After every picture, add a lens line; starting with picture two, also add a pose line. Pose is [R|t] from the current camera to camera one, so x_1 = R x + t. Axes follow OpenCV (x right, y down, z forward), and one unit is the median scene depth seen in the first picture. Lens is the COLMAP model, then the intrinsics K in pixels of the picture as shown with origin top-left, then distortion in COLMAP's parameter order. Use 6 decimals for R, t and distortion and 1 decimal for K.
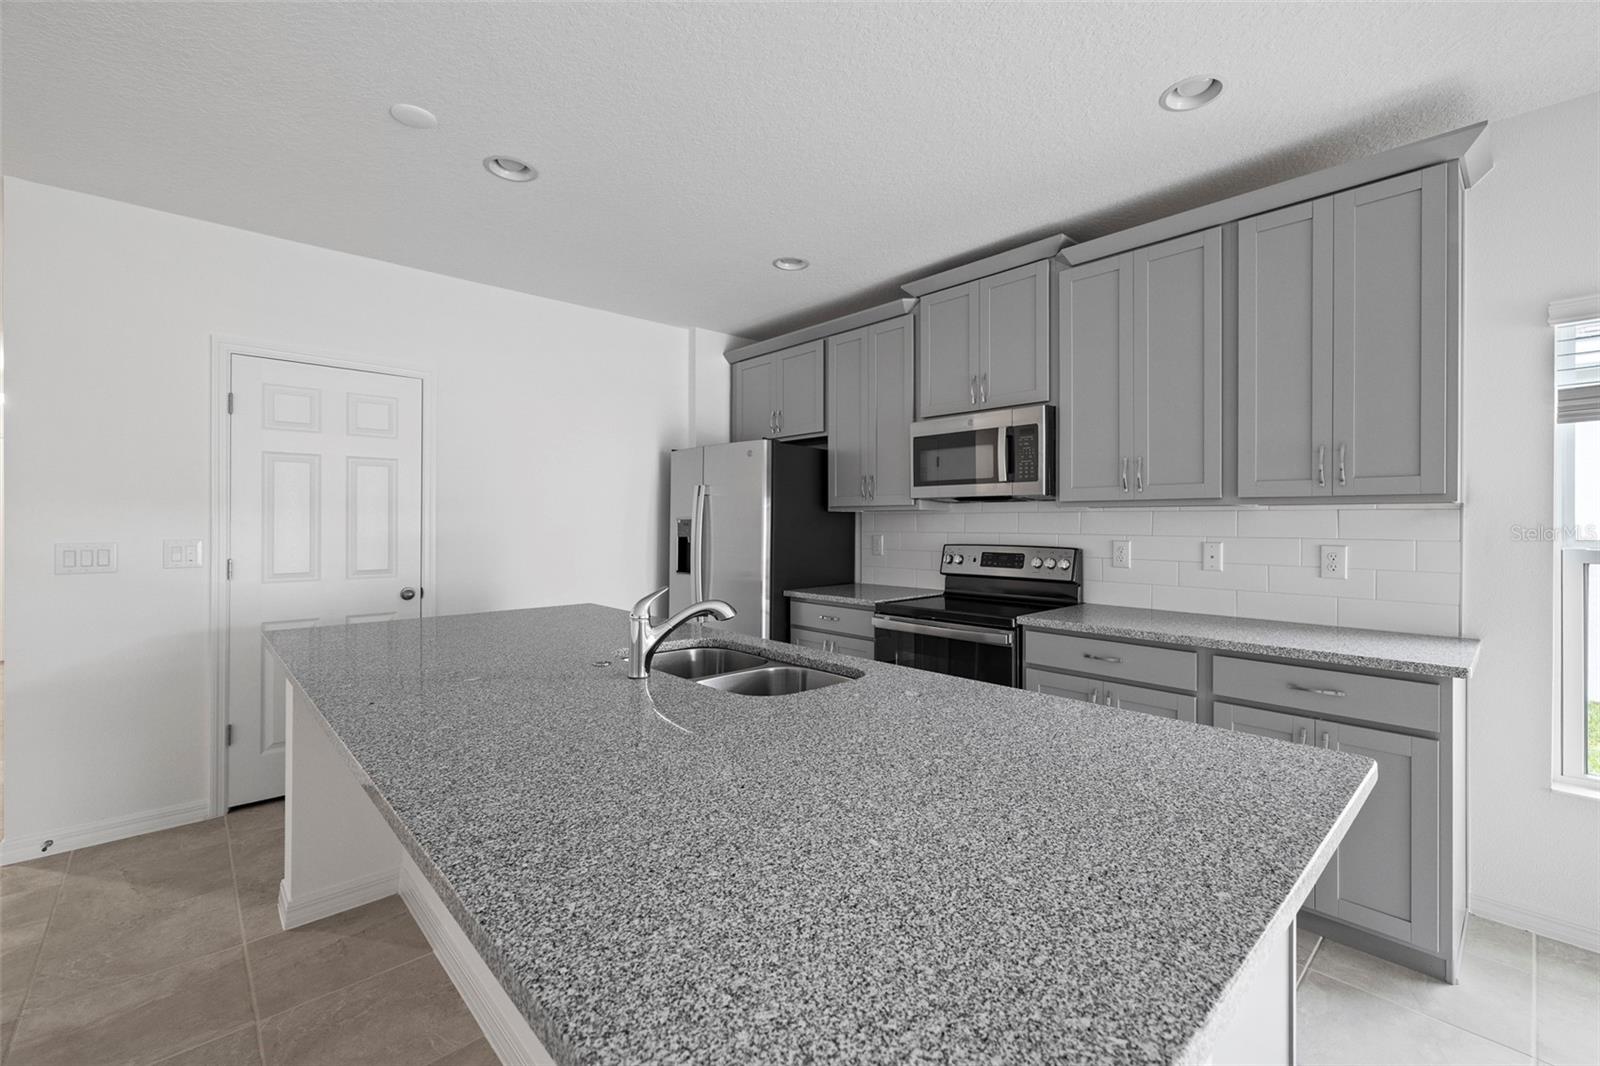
lens RADIAL K [[681.4, 0, 801.3], [0, 681.4, 524.9], [0, 0, 1]] dist [0.003064, 0.000164]
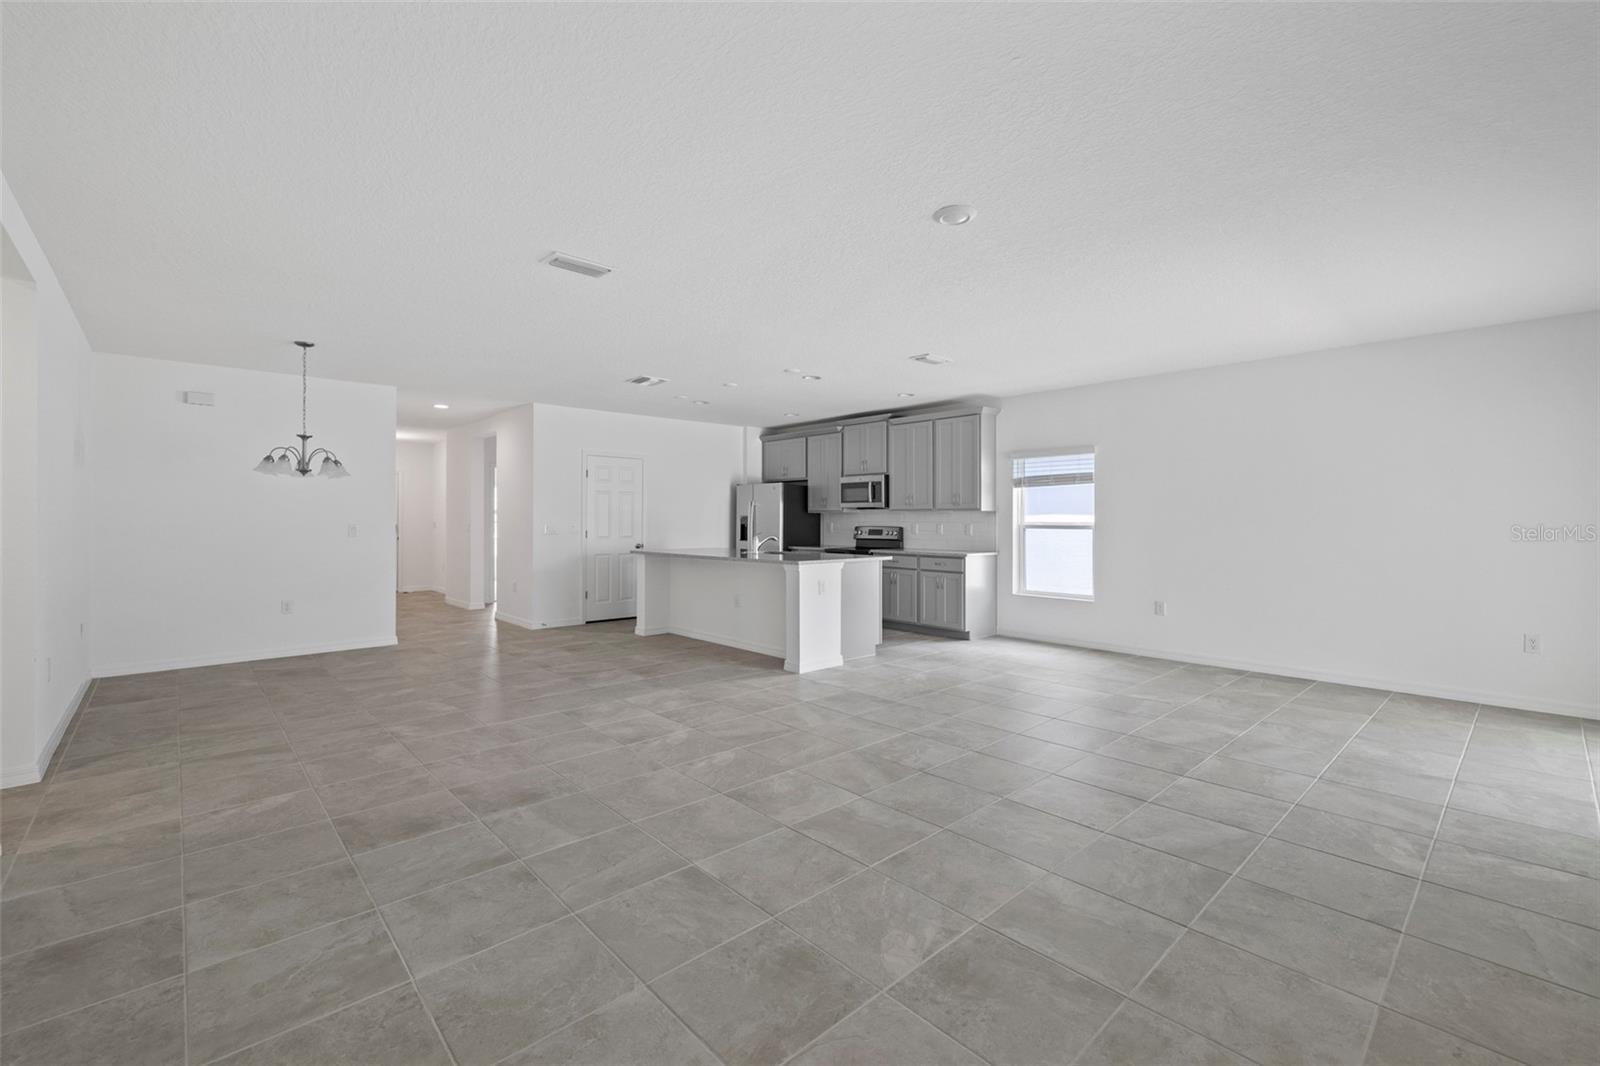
lens RADIAL K [[681.4, 0, 799.6], [0, 681.4, 528.2], [0, 0, 1]] dist [0.003064, 0.000164]
pose [[0.999999, -0.000088, -0.001478, 0.017956], [0.000097, 0.999981, 0.006141, 0.020862], [0.001477, -0.006141, 0.999980, -1.501150]]
